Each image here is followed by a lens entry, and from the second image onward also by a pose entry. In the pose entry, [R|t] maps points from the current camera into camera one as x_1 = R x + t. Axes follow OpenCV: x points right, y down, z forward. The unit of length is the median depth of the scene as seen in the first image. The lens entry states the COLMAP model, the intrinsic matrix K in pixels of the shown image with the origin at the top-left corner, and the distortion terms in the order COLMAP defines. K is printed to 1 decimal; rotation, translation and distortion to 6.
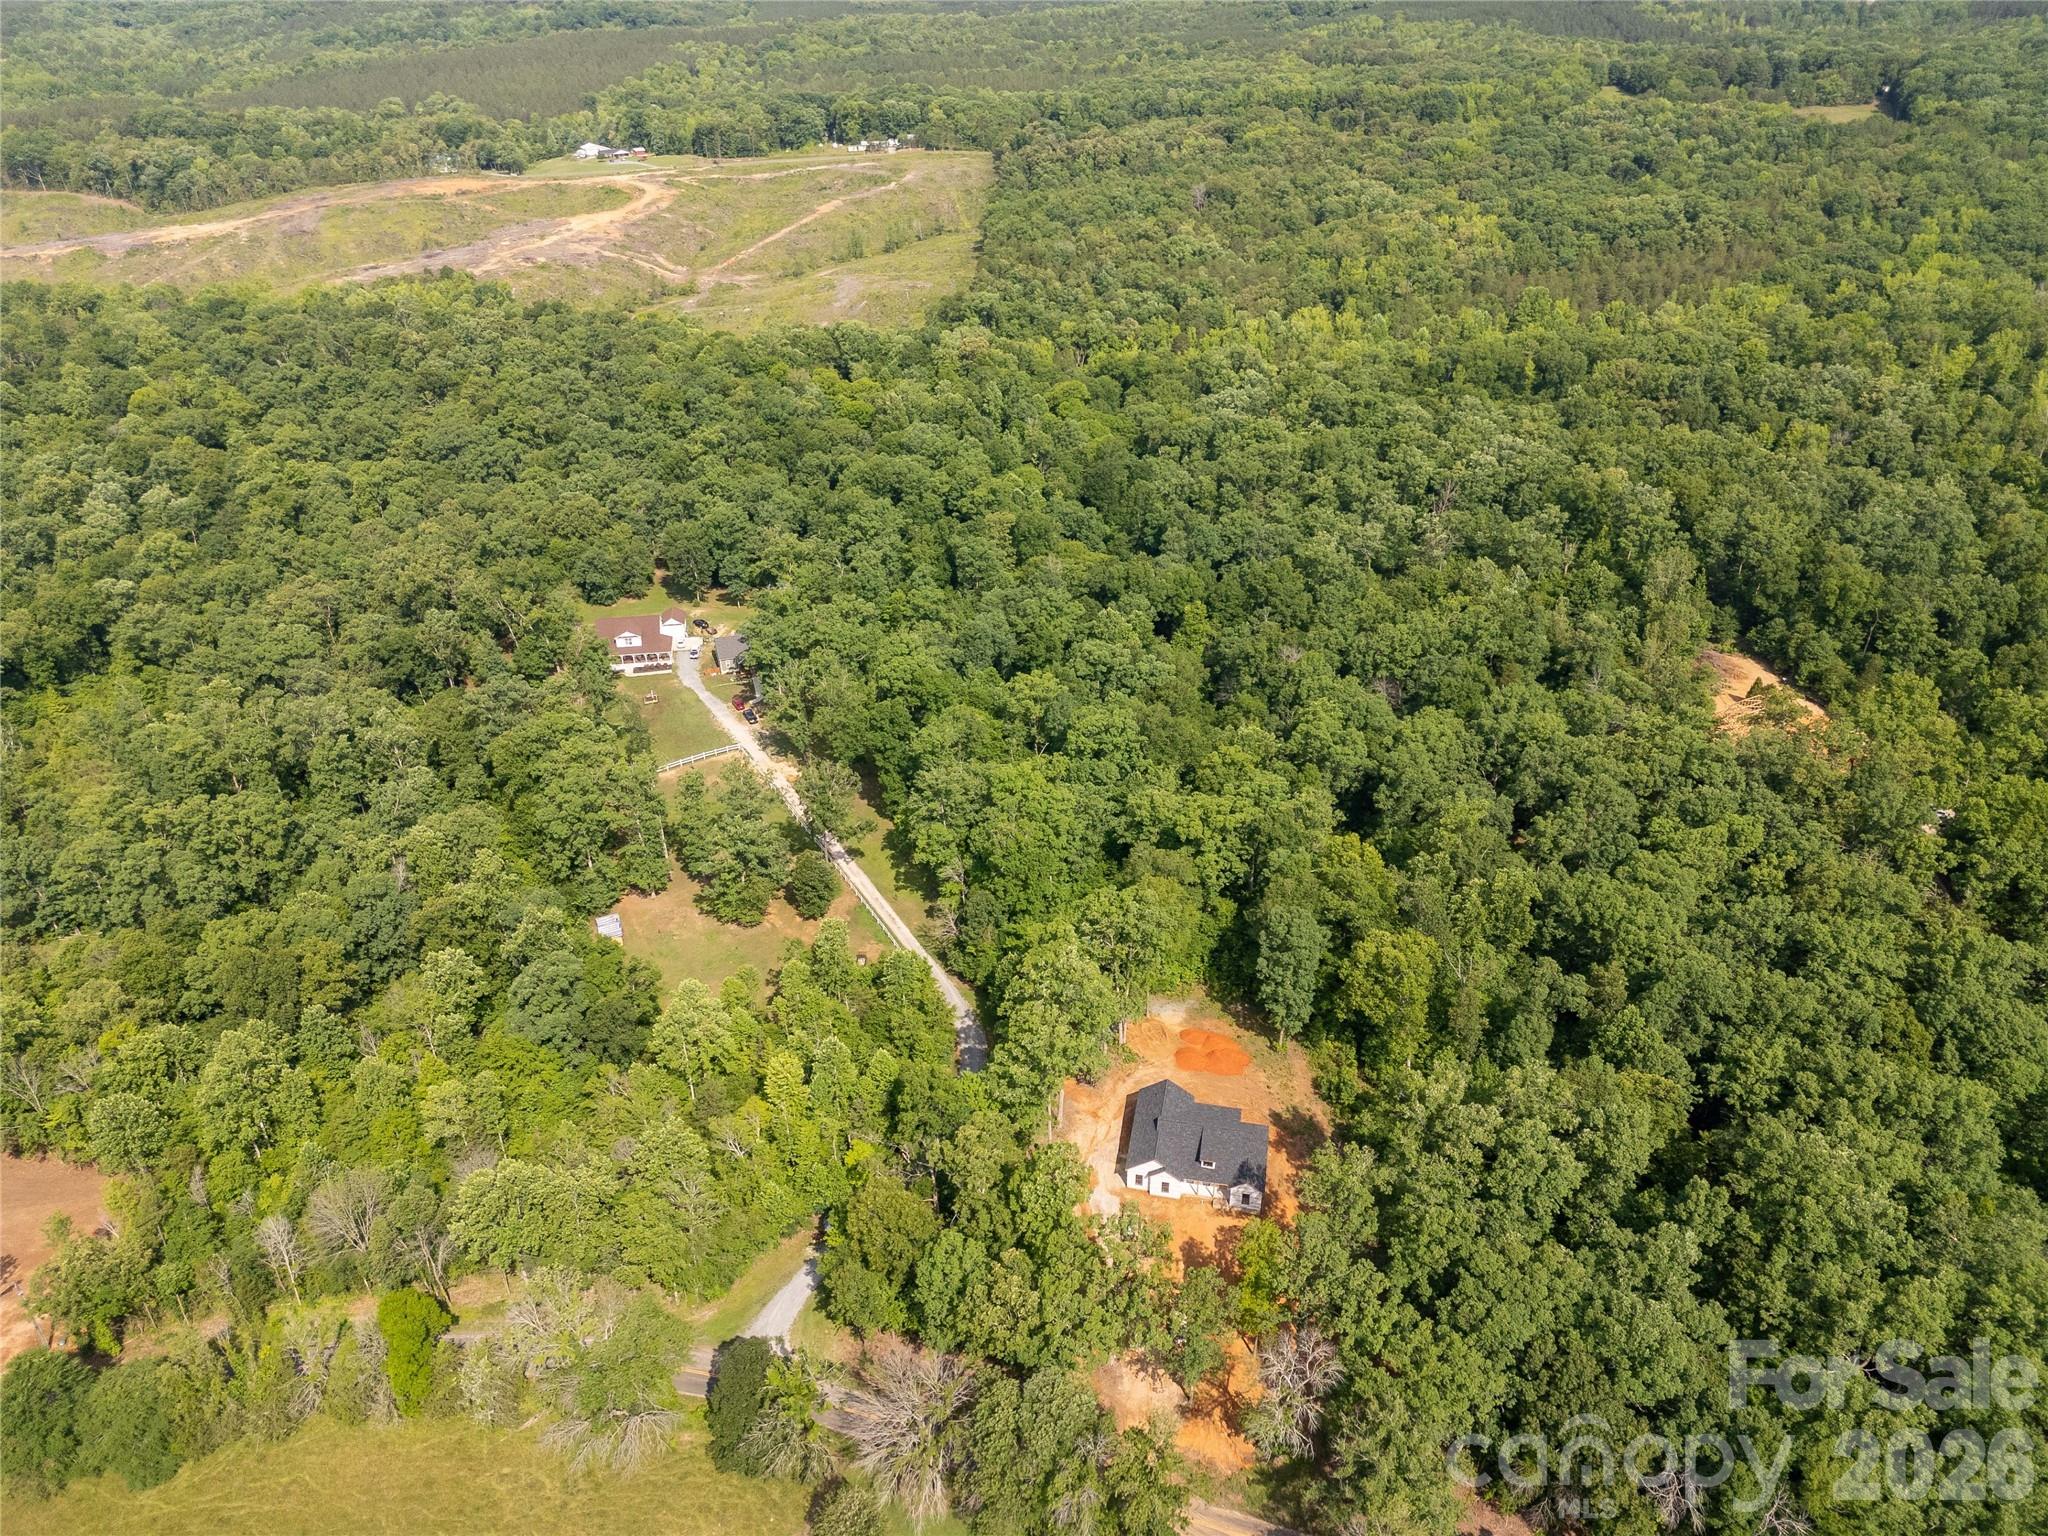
lens RADIAL K [[1494.4, 0, 1024.0], [0, 1494.4, 768.0], [0, 0, 1]] dist [0.087345, -0.090658]
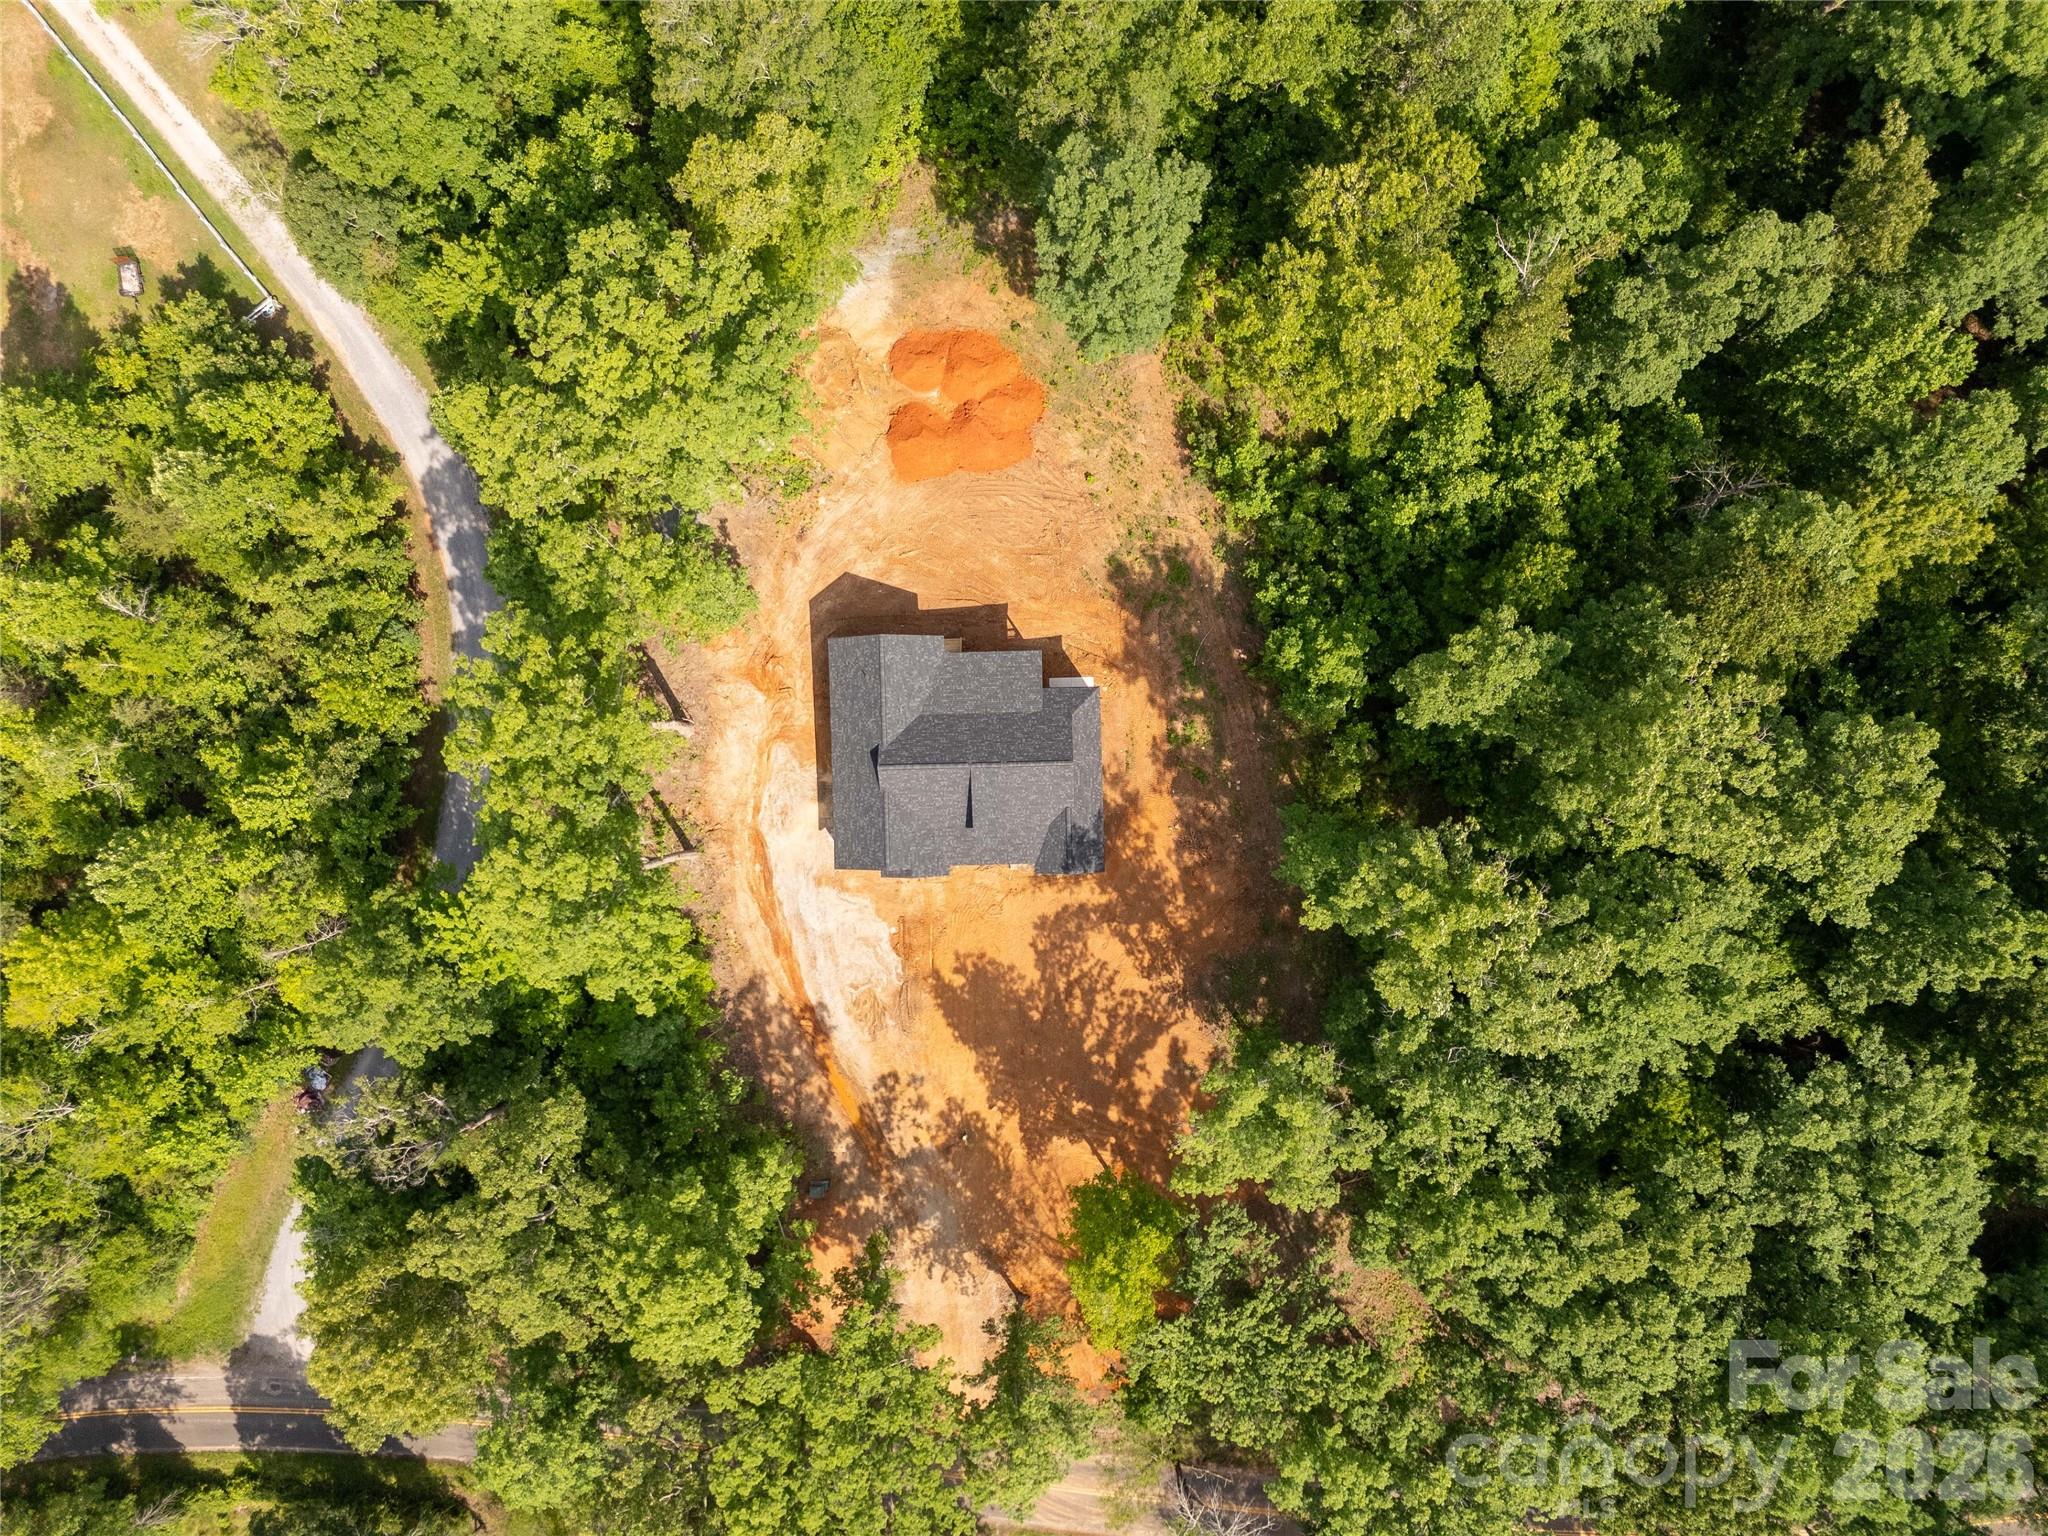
lens RADIAL K [[1475.0, 0, 1022.1], [0, 1475.0, 784.3], [0, 0, 1]] dist [0.083882, -0.068550]
pose [[0.975605, -0.217956, -0.026280, 0.120713], [0.135252, 0.502438, 0.853969, -0.137170], [-0.172924, -0.836690, 0.519660, 0.609783]]
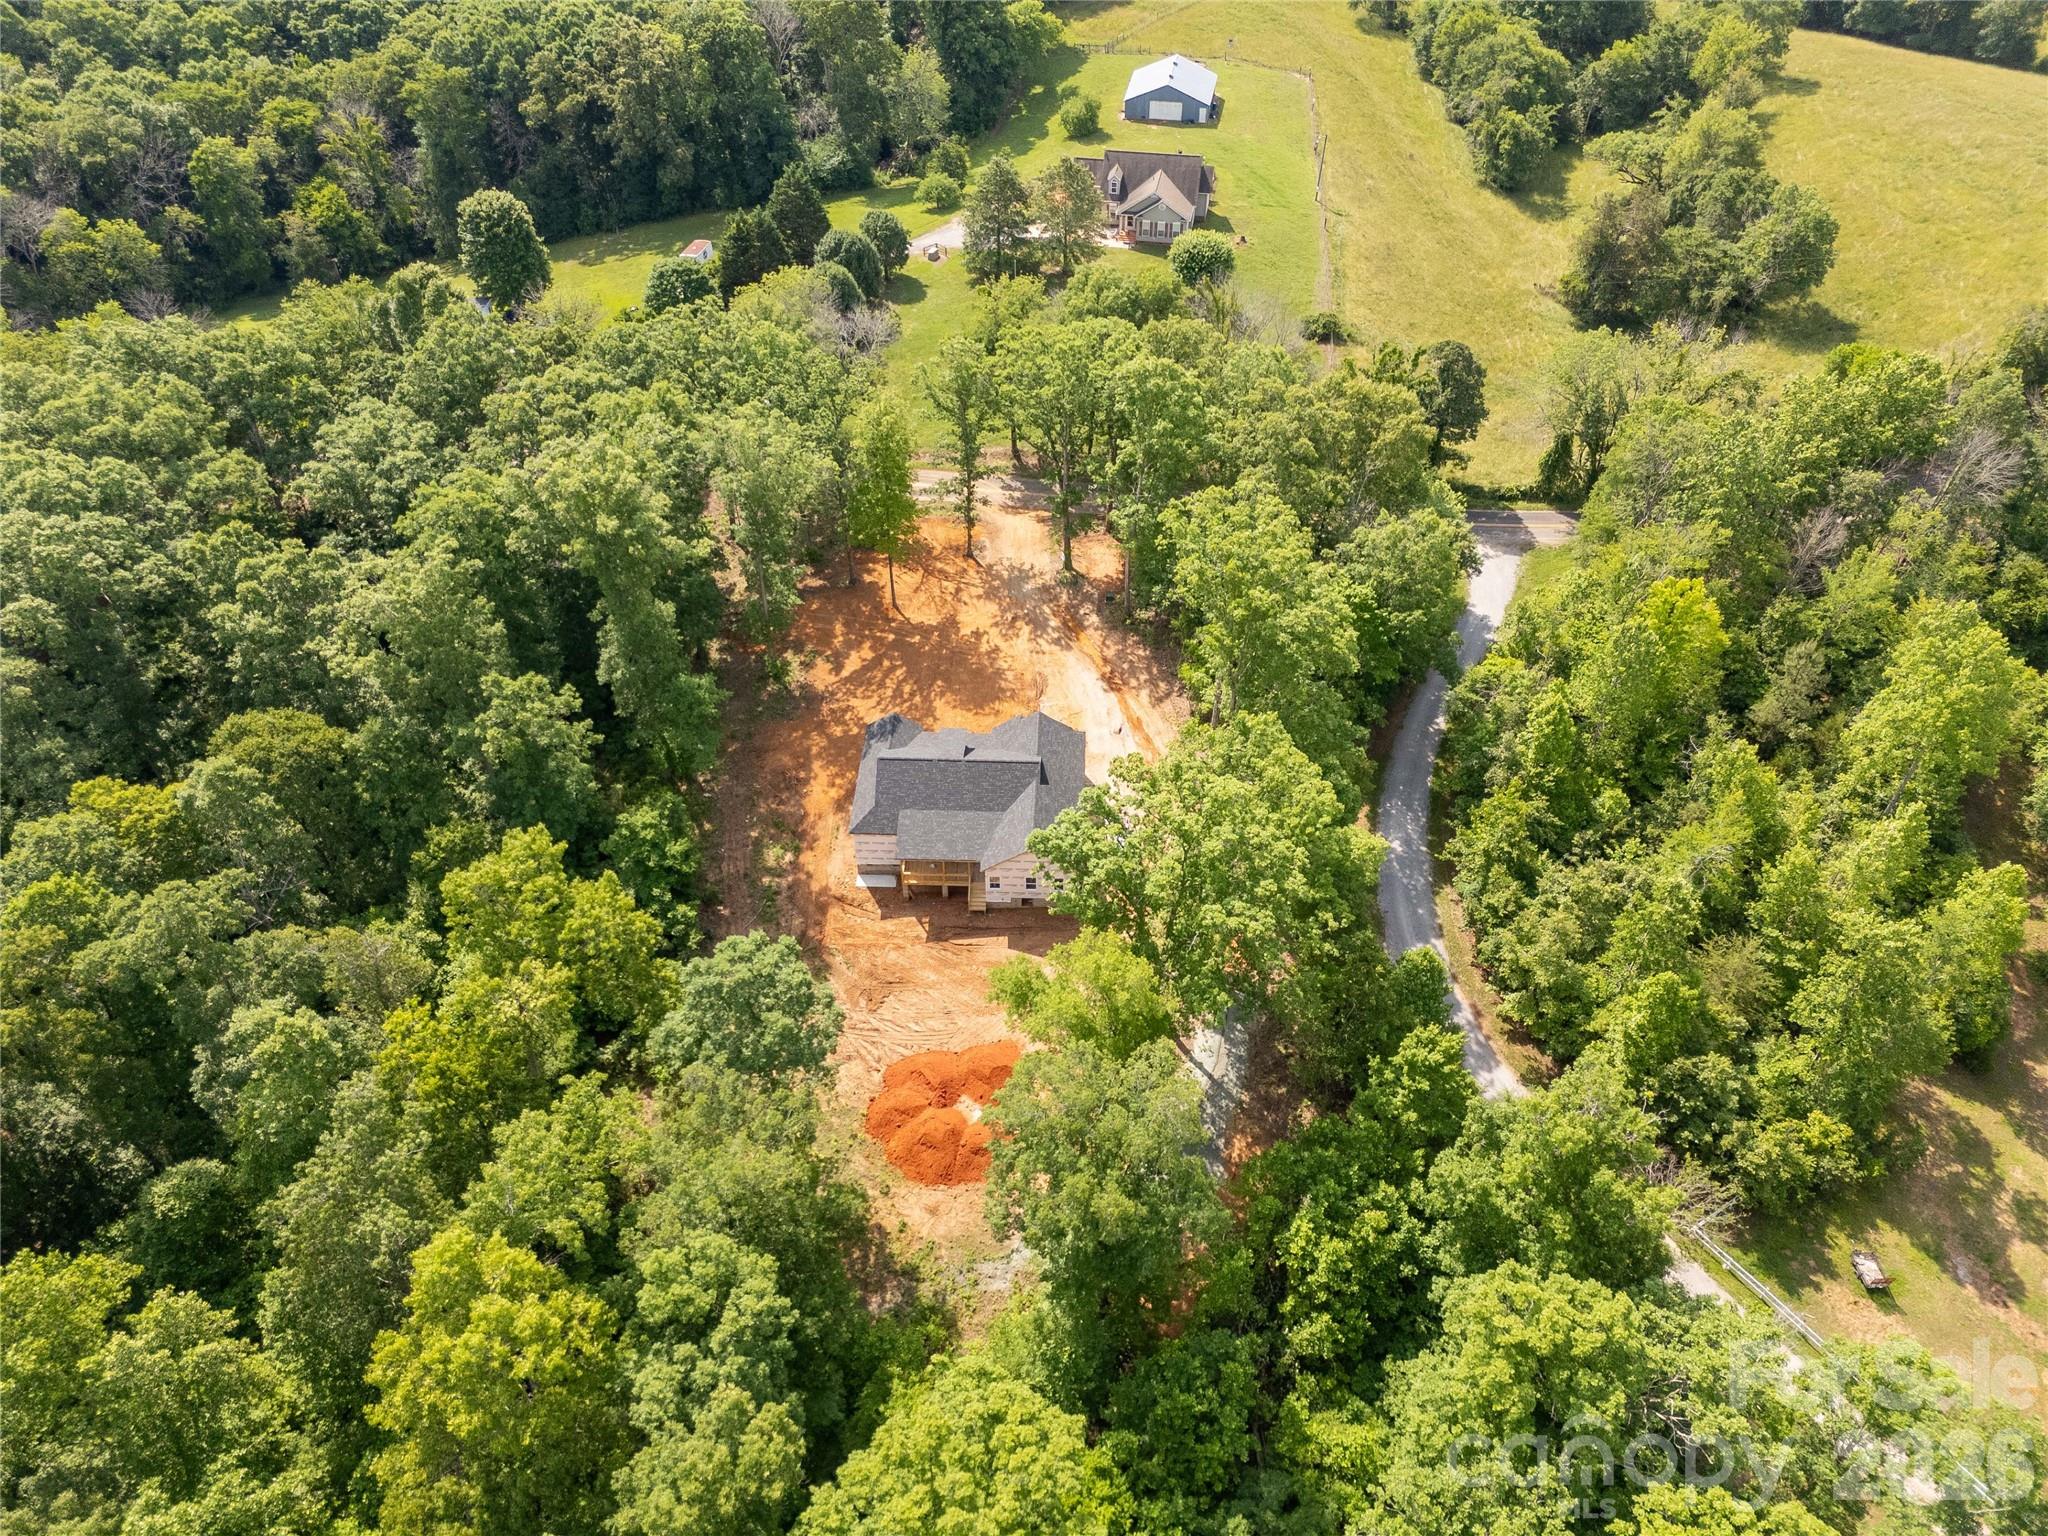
lens RADIAL K [[1487.9, 0, 1024.0], [0, 1487.9, 768.0], [0, 0, 1]] dist [0.094589, -0.094676]
pose [[-0.988762, 0.108118, -0.103247, 0.128345], [-0.070546, 0.271459, 0.959861, -0.263783], [0.131806, 0.956358, -0.260781, 0.951245]]
